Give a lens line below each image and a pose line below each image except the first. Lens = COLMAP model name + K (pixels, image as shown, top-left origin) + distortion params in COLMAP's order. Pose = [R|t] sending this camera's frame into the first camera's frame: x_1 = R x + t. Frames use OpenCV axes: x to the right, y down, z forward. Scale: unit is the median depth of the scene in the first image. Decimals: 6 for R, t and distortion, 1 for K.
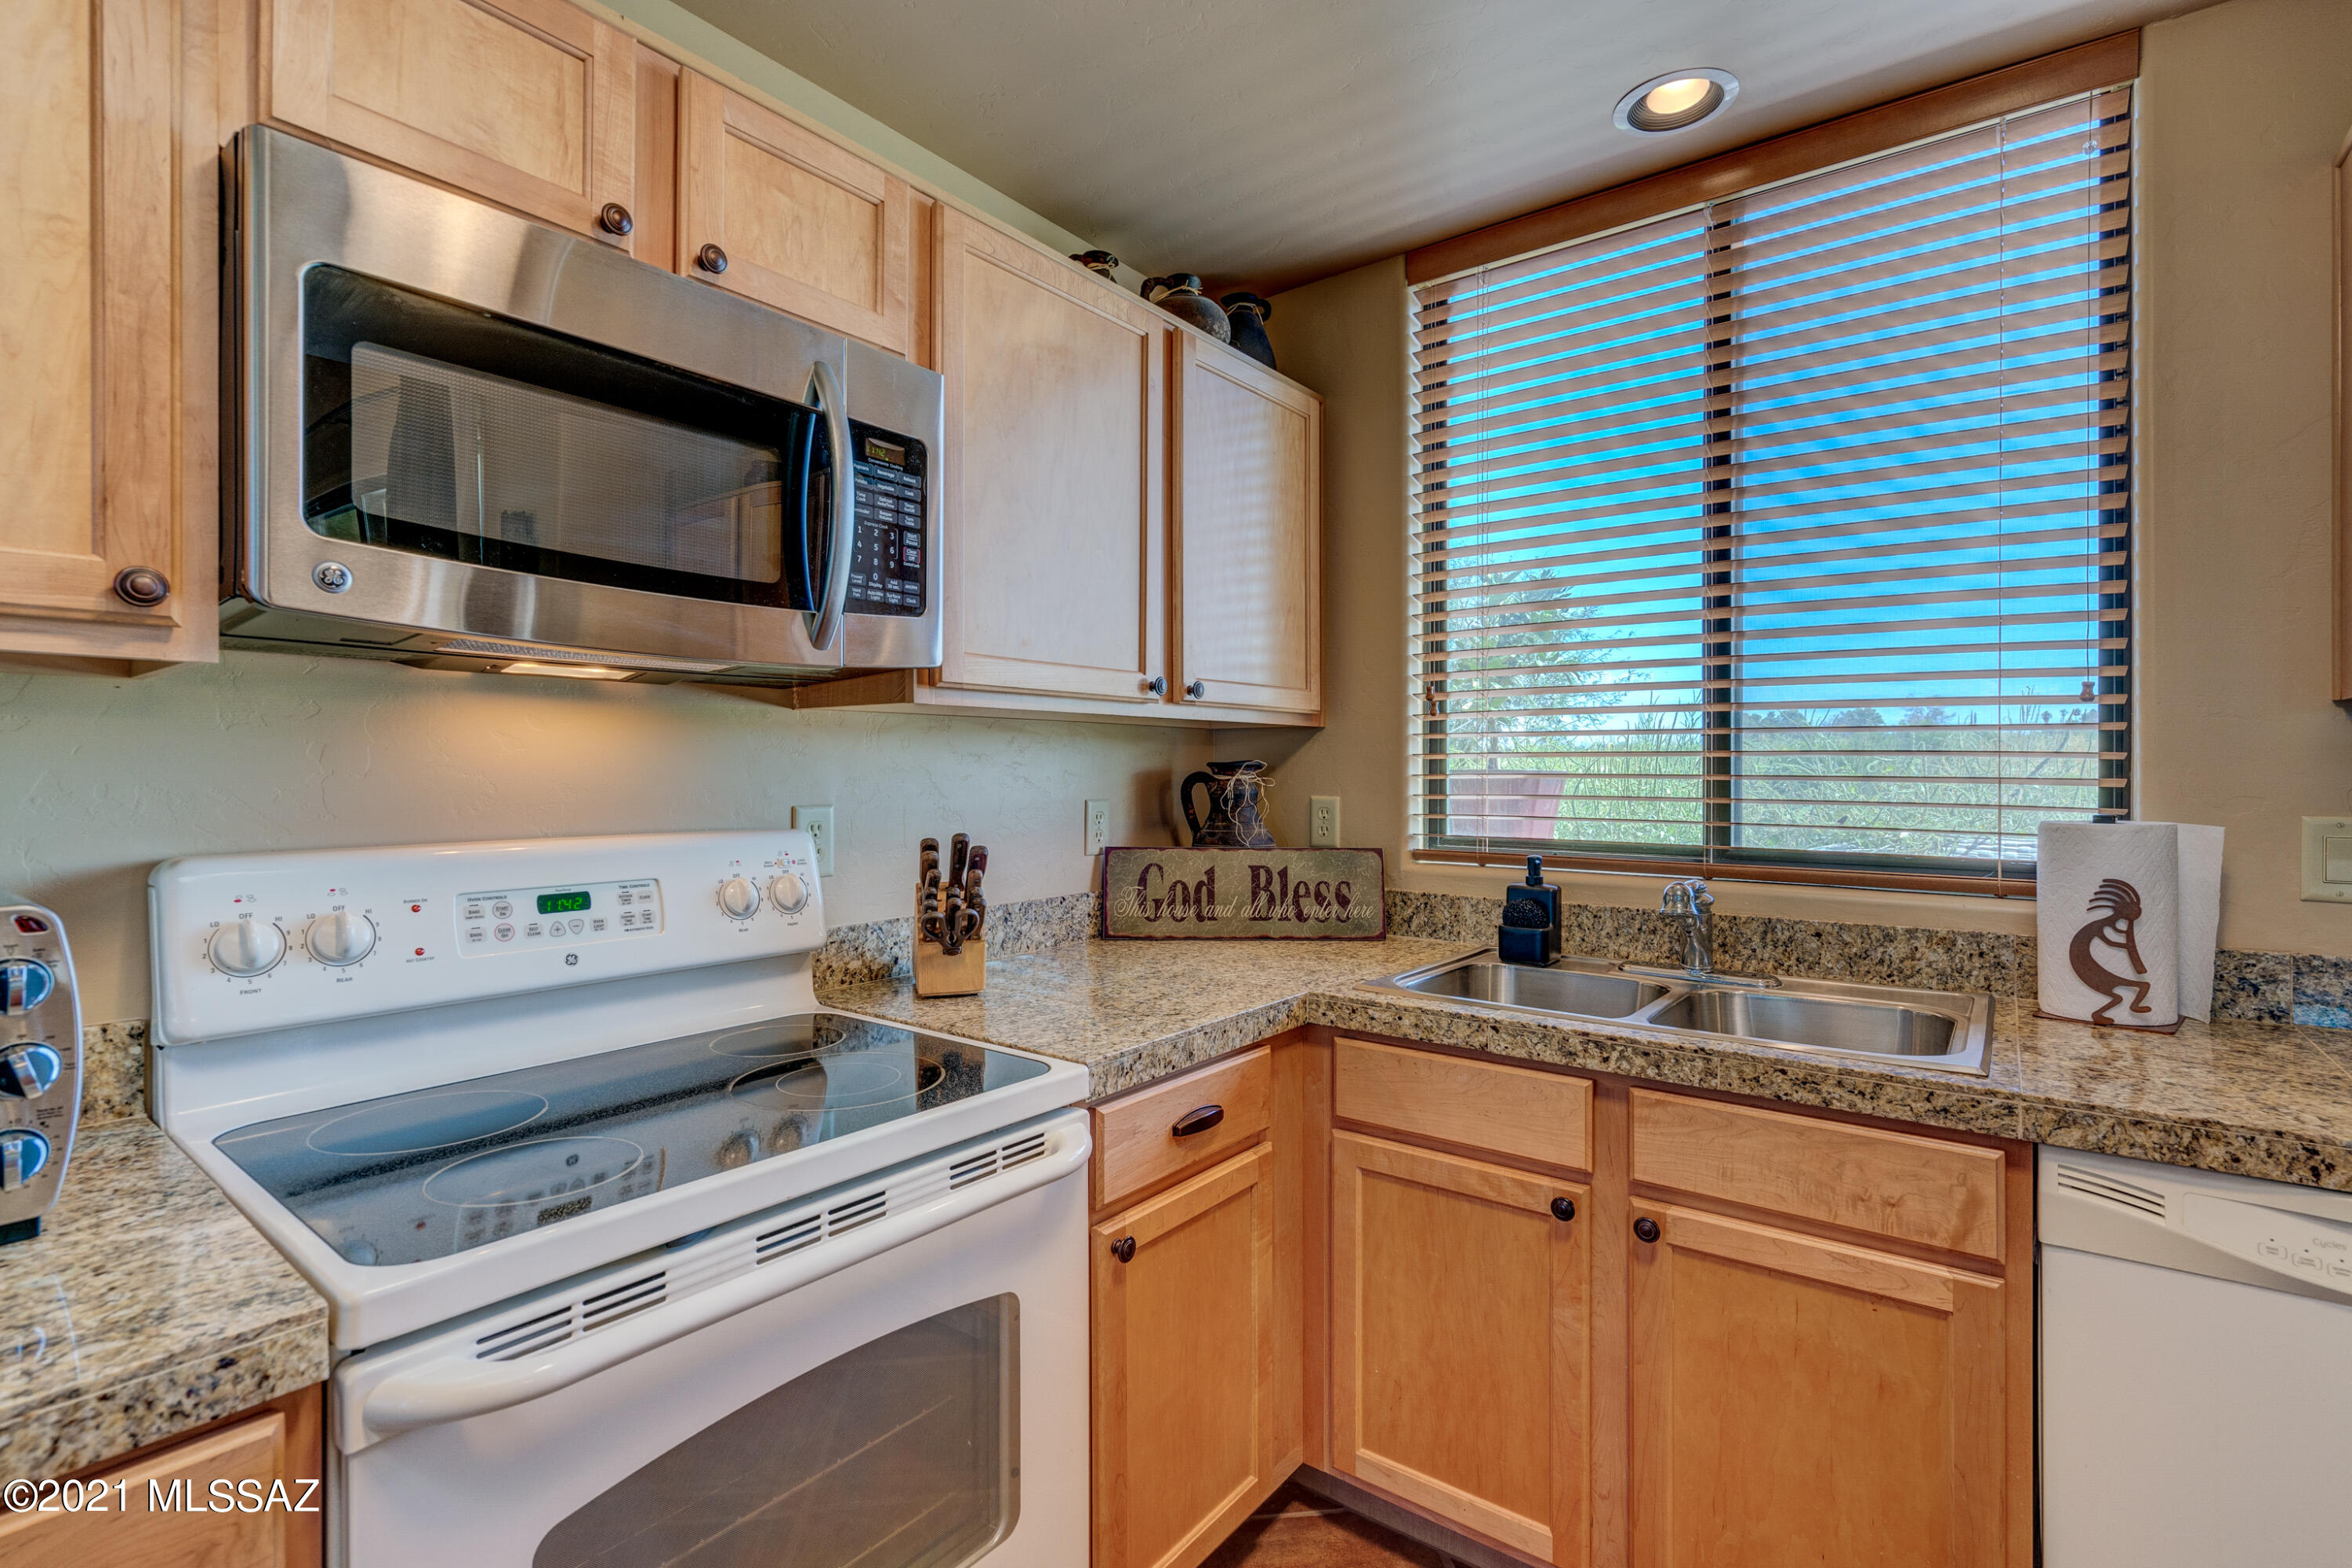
lens RADIAL K [[1077.1, 0, 1177.8], [0, 1077.1, 769.3], [0, 0, 1]] dist [-0.002214, 0.001338]
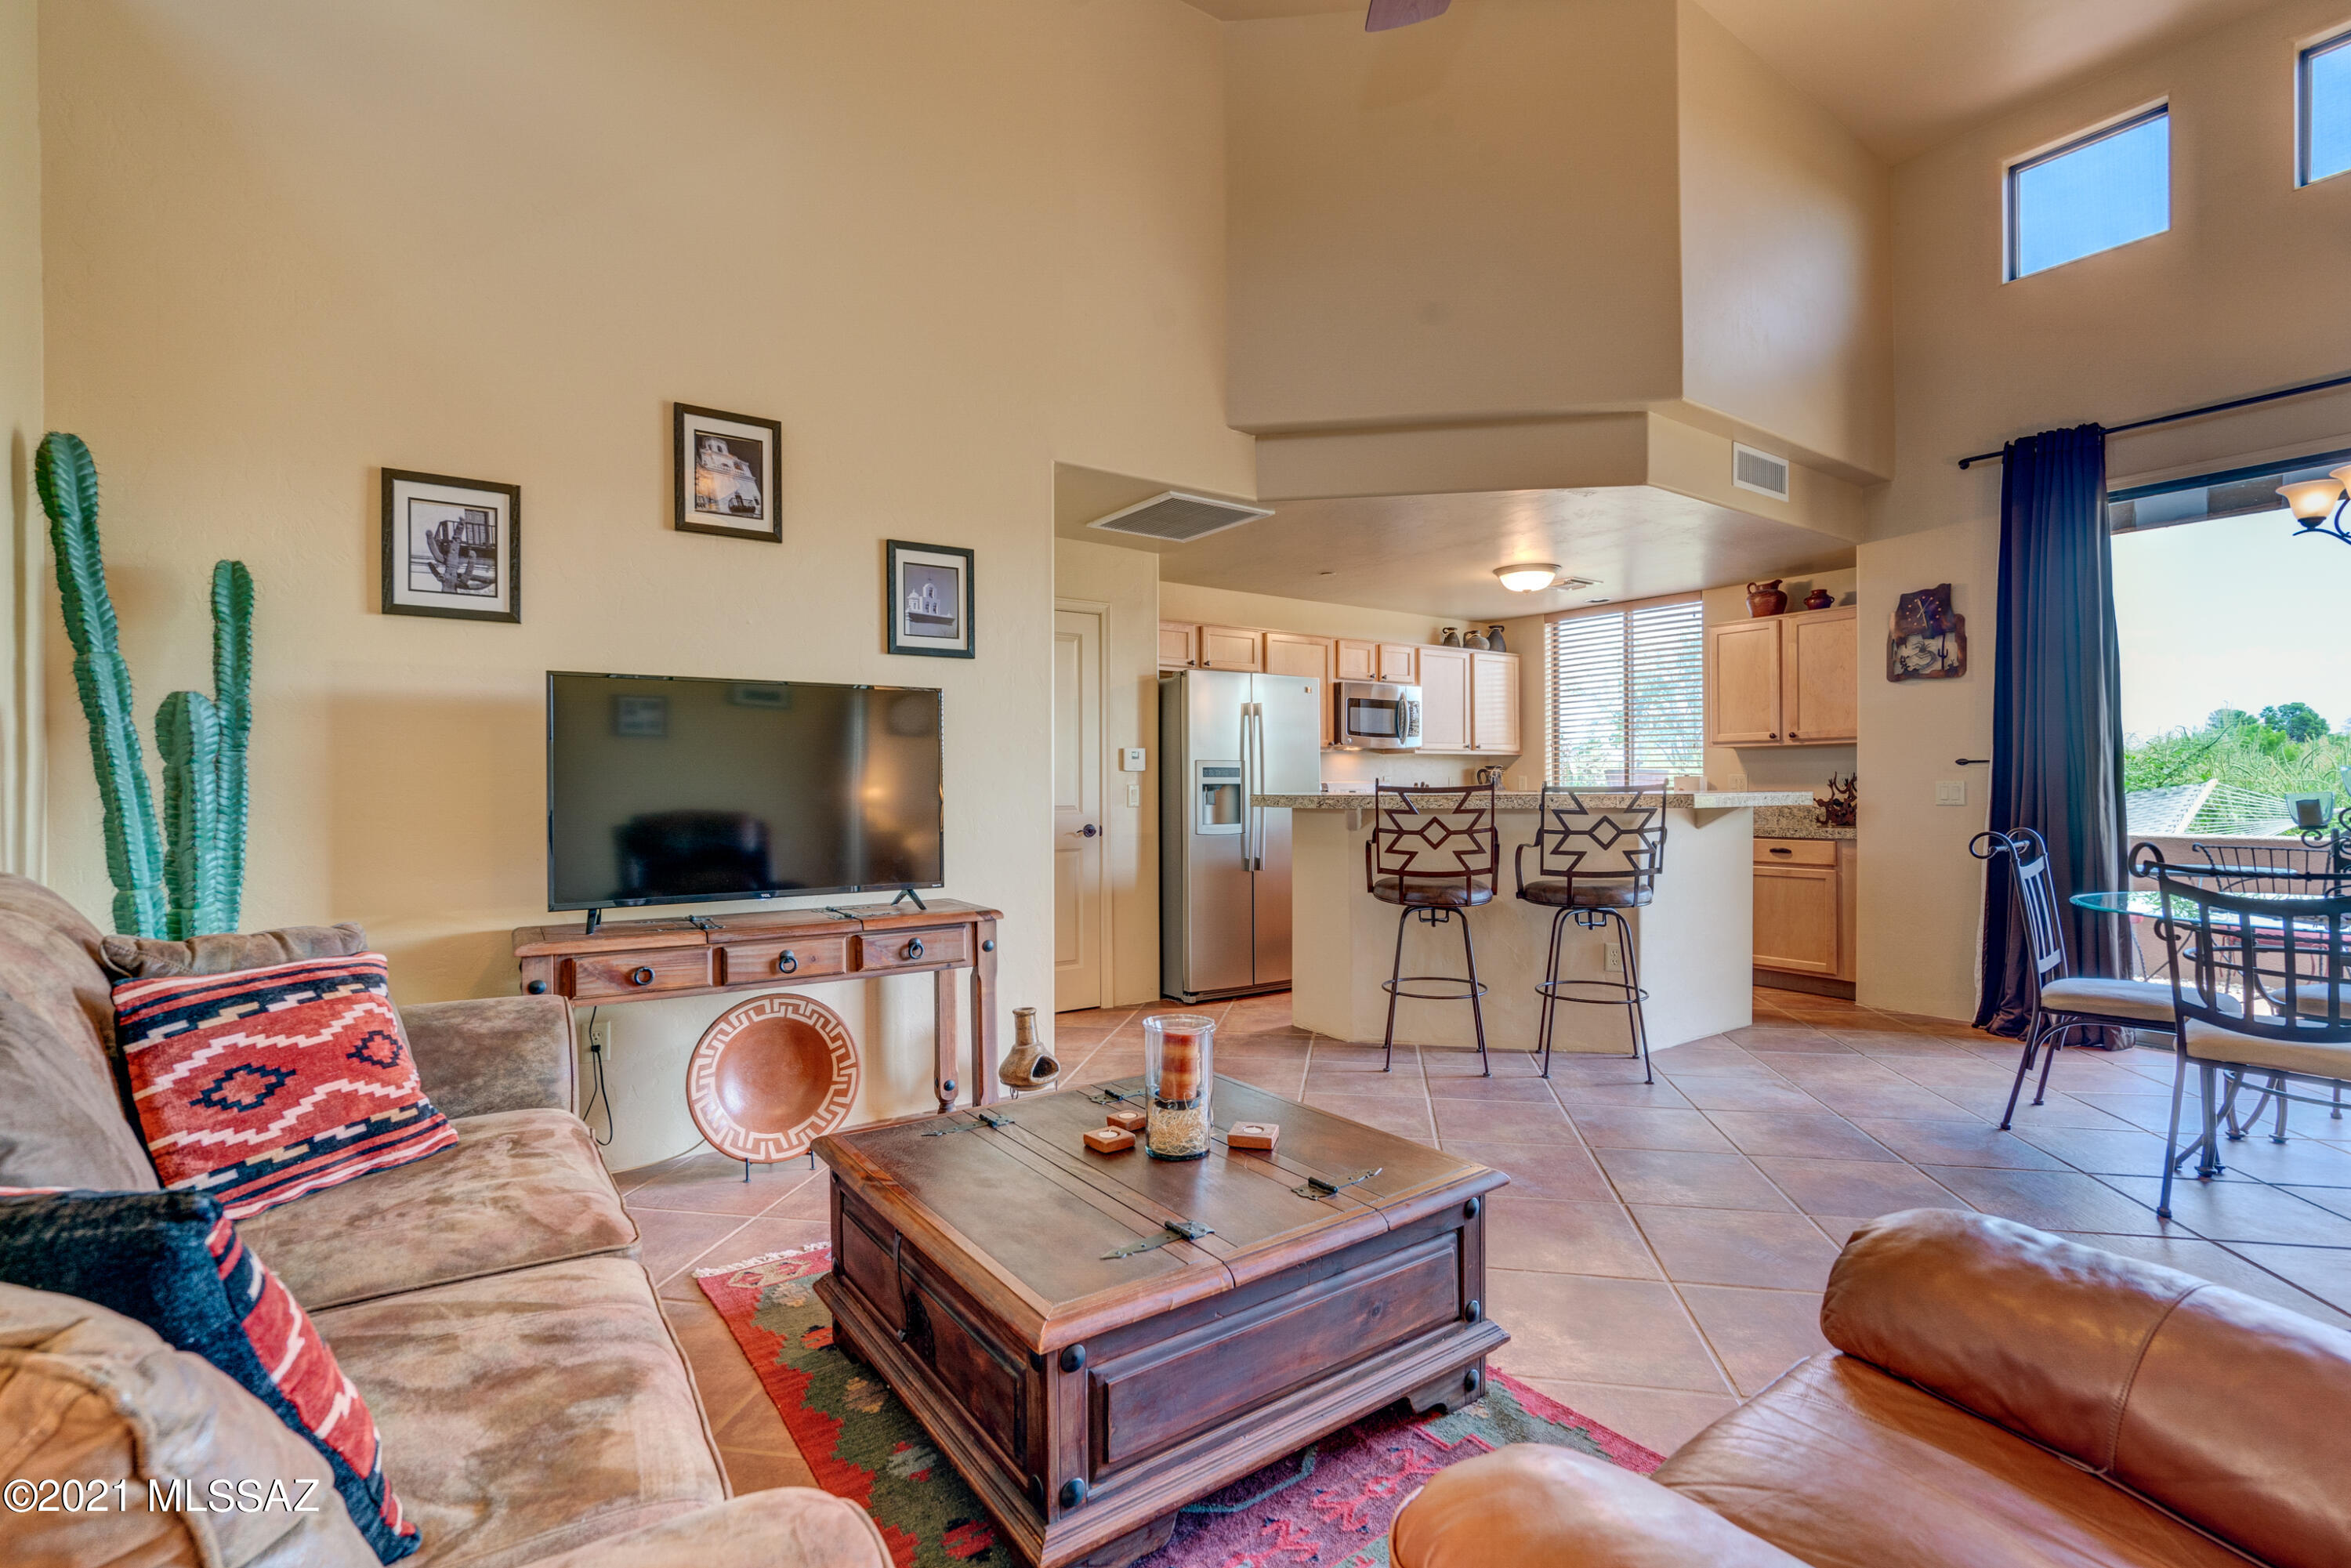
lens RADIAL K [[1064.2, 0, 1177.1], [0, 1064.2, 786.3], [0, 0, 1]] dist [-0.001594, 0.001274]
pose [[0.955375, -0.007879, -0.295291, 0.144781], [0.008318, 0.999965, 0.000233, 0.074980], [0.295278, -0.002679, 0.955407, -3.895149]]
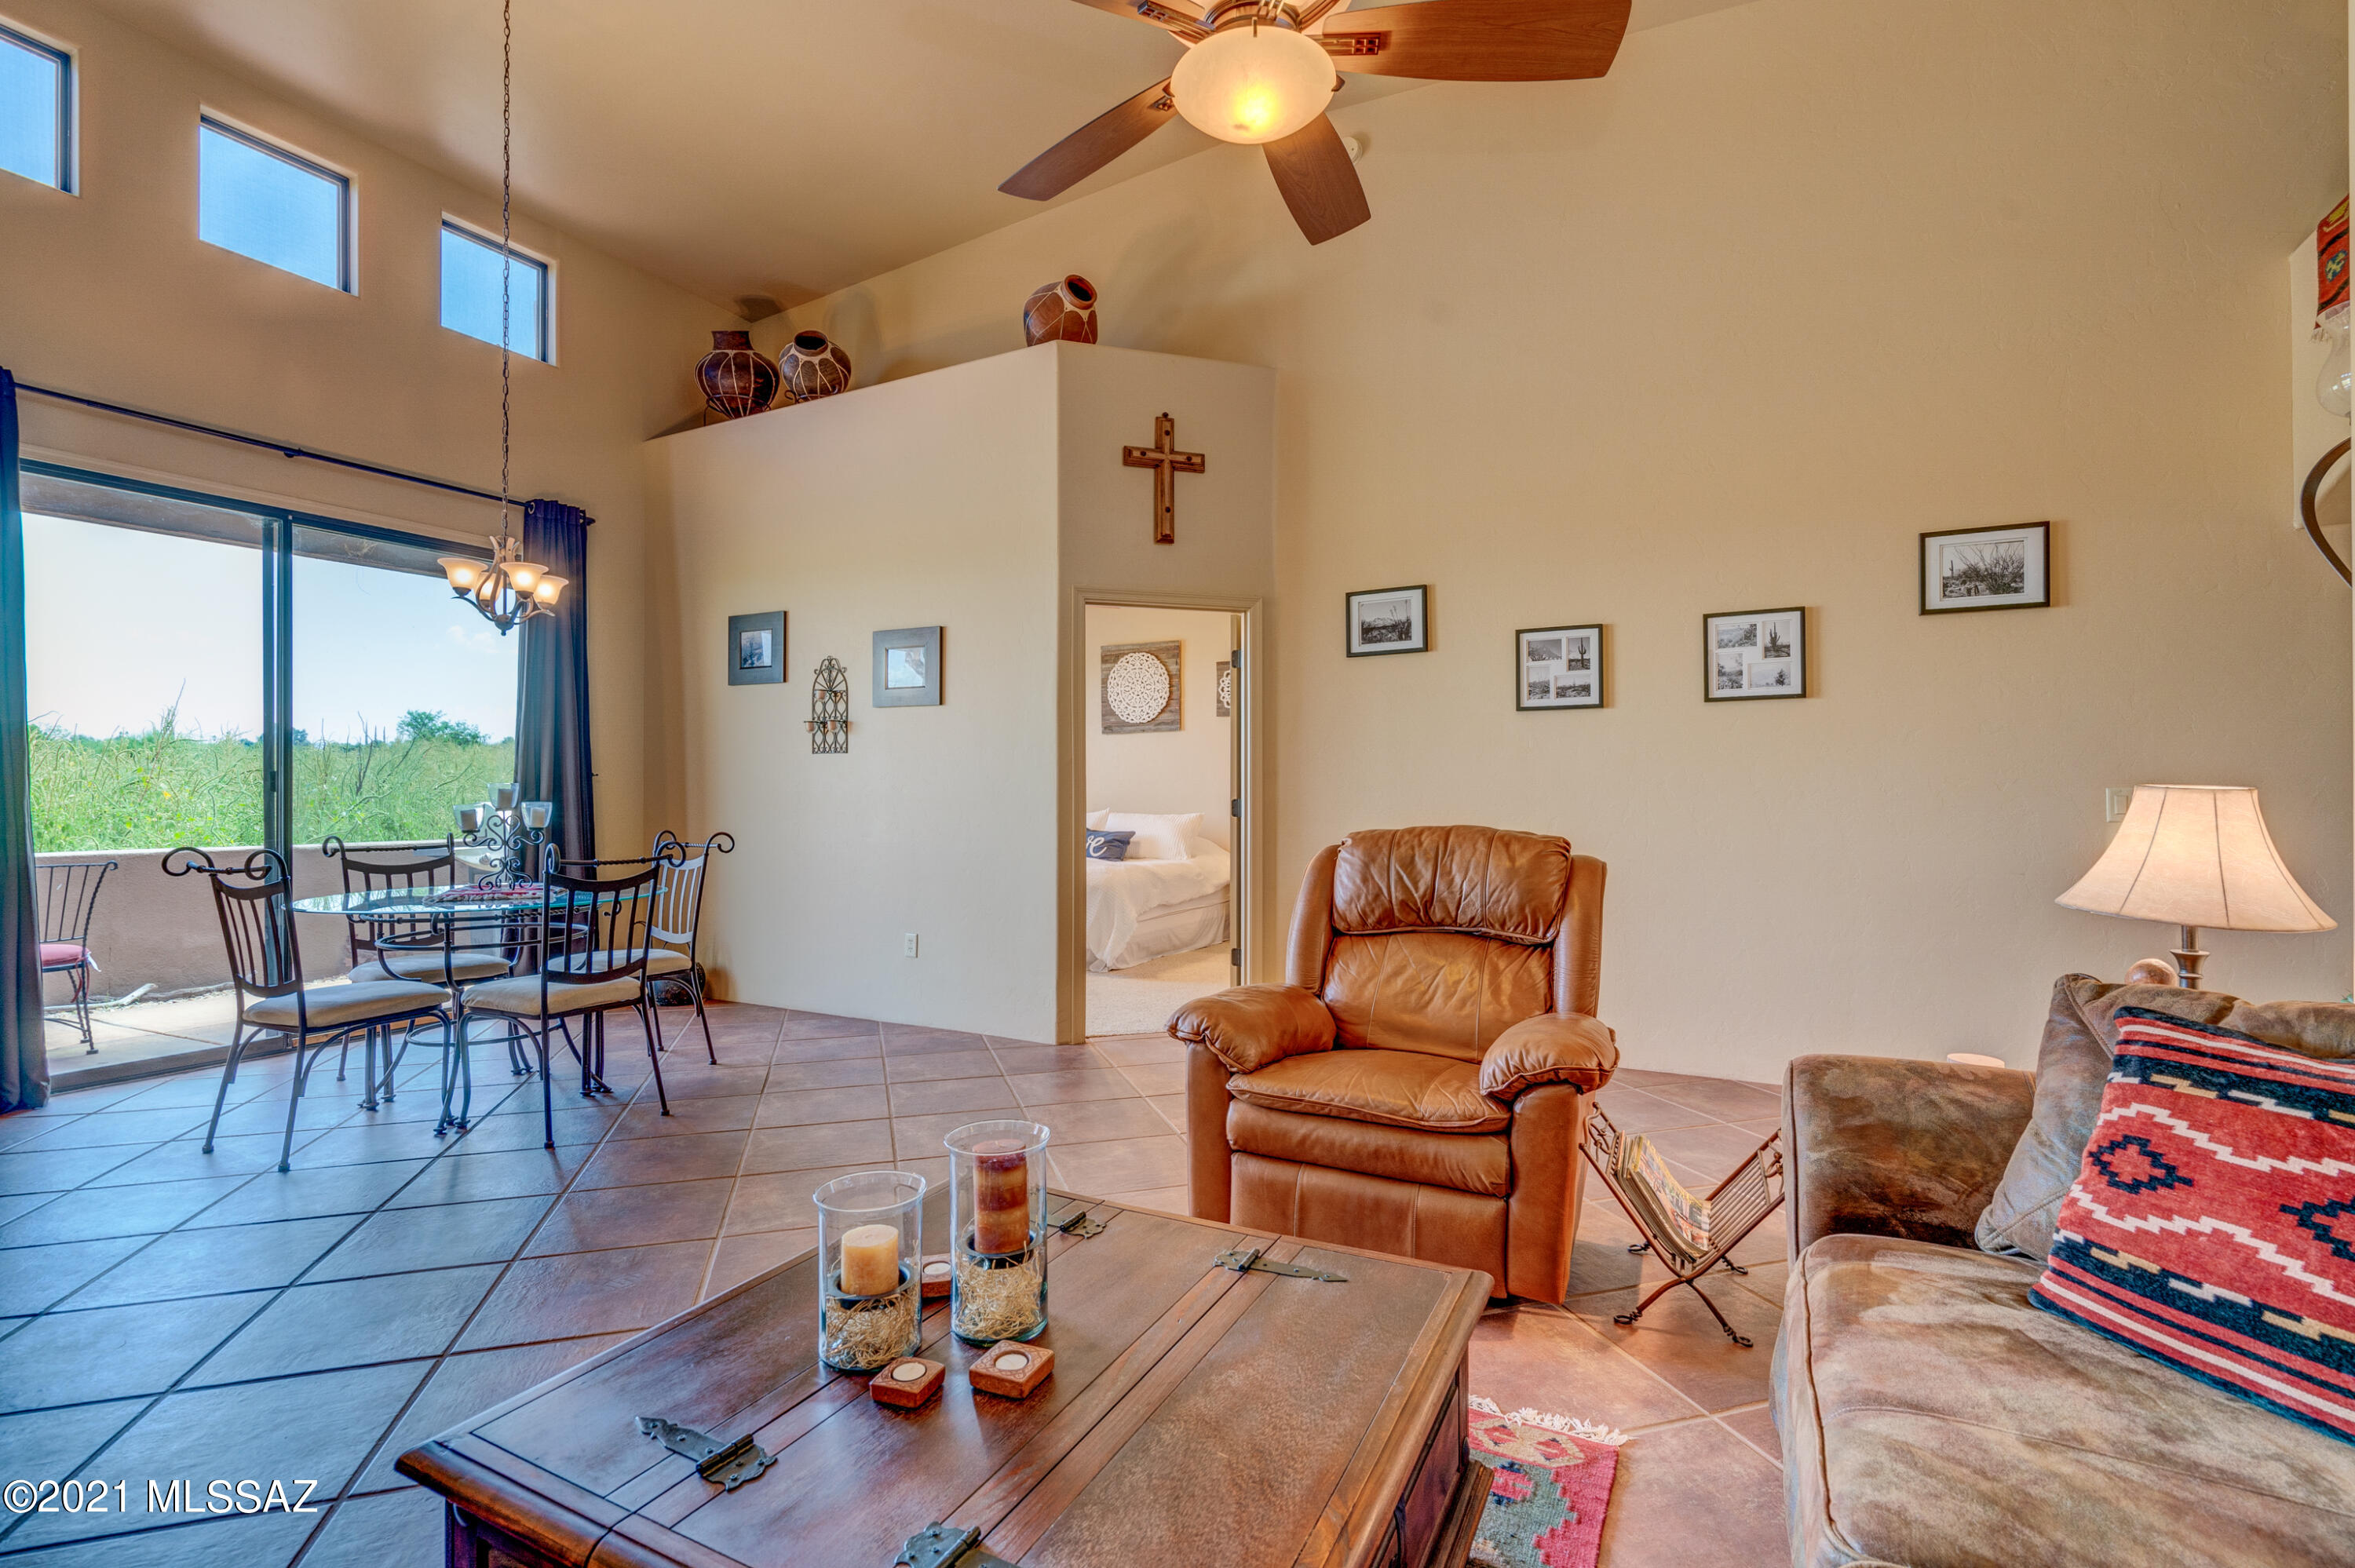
lens RADIAL K [[1065.9, 0, 1179.1], [0, 1065.9, 786.3], [0, 0, 1]] dist [-0.001594, 0.001274]
pose [[-0.172309, 0.004733, 0.985032, -1.261023], [0.000229, 0.999989, -0.004765, 0.075851], [-0.985043, -0.000596, -0.172308, -2.553076]]
